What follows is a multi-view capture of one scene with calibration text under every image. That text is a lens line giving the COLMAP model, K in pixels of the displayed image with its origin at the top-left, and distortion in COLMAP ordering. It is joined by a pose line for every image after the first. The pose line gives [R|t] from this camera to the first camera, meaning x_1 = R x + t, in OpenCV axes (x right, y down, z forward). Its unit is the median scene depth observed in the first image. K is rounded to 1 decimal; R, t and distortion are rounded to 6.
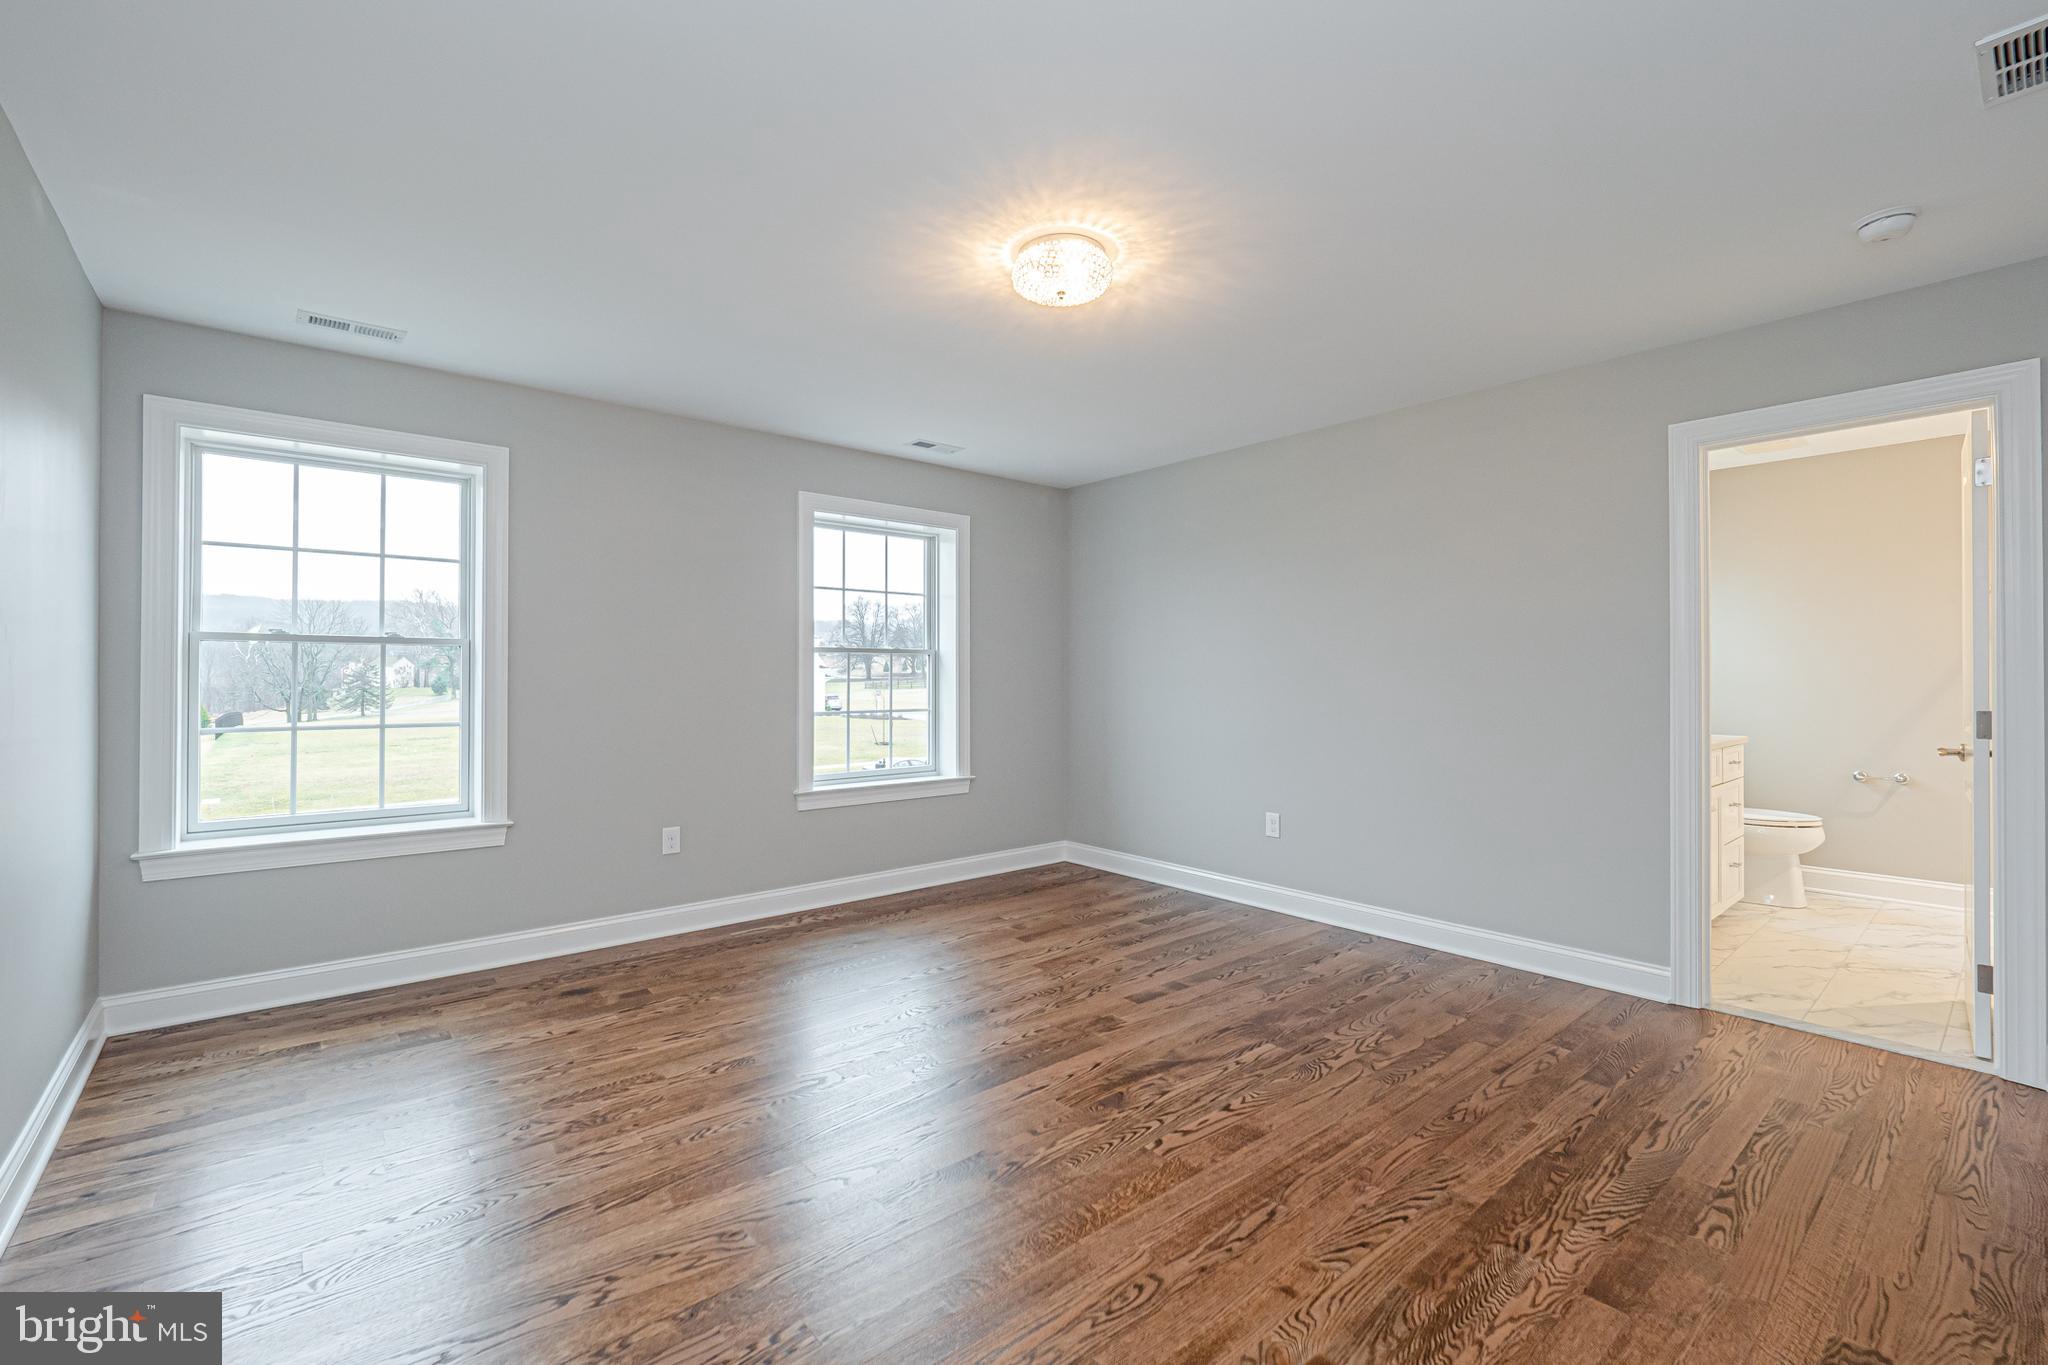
lens RADIAL K [[872.7, 0, 1006.4], [0, 872.7, 674.2], [0, 0, 1]] dist [0.004219, -0.003726]
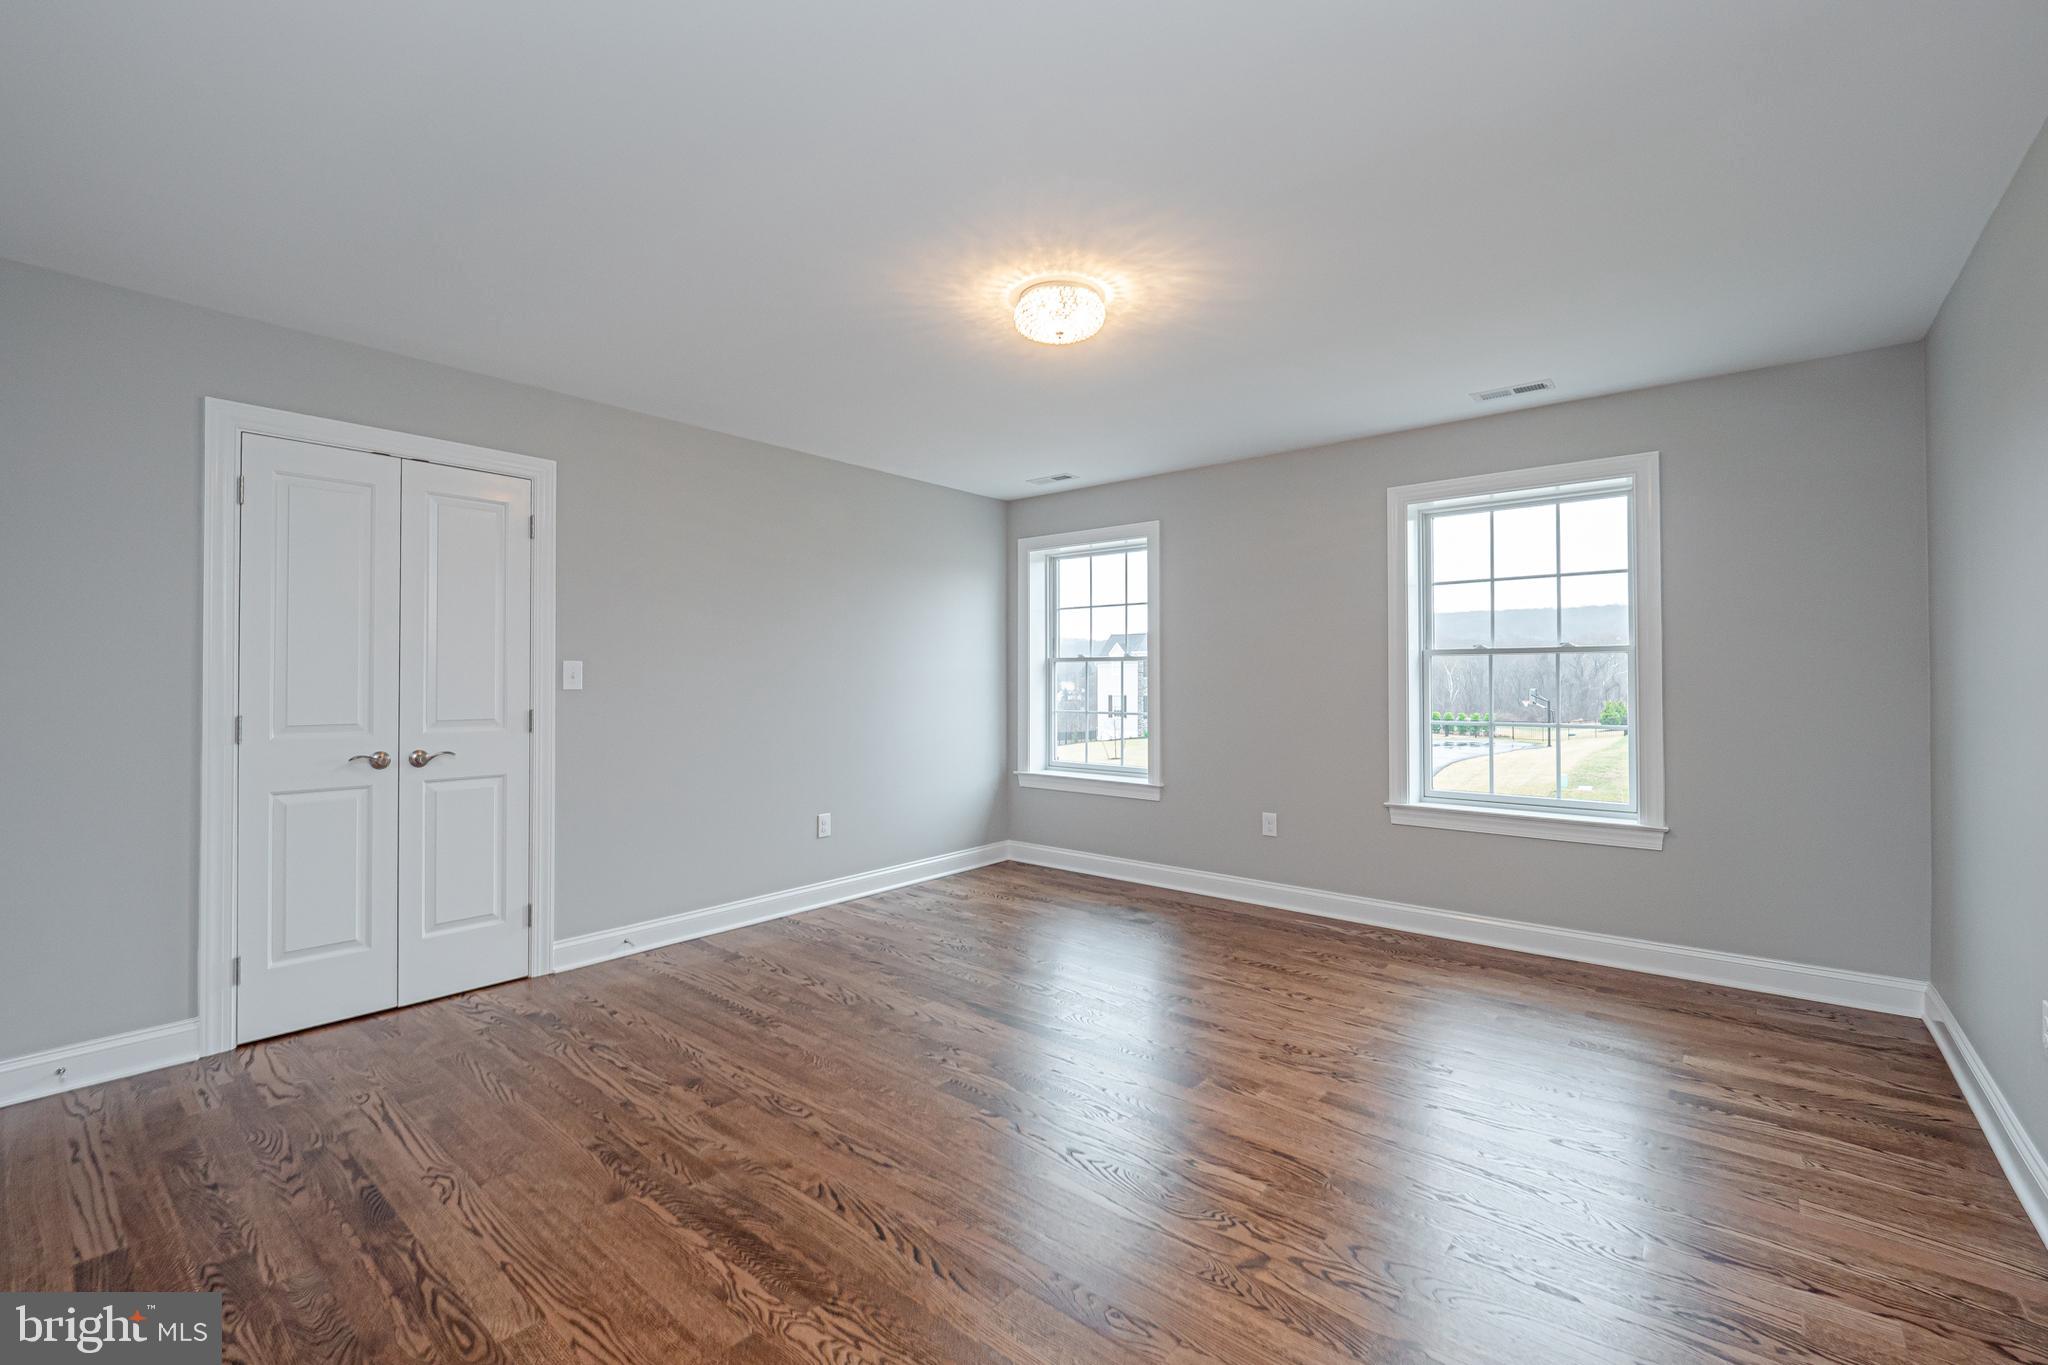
lens RADIAL K [[872.7, 0, 1008.2], [0, 872.7, 677.2], [0, 0, 1]] dist [0.004219, -0.003726]
pose [[0.176168, -0.005325, -0.984346, 0.700713], [-0.000423, 0.999985, -0.005485, 0.002757], [0.984360, 0.001382, 0.176163, 0.470558]]
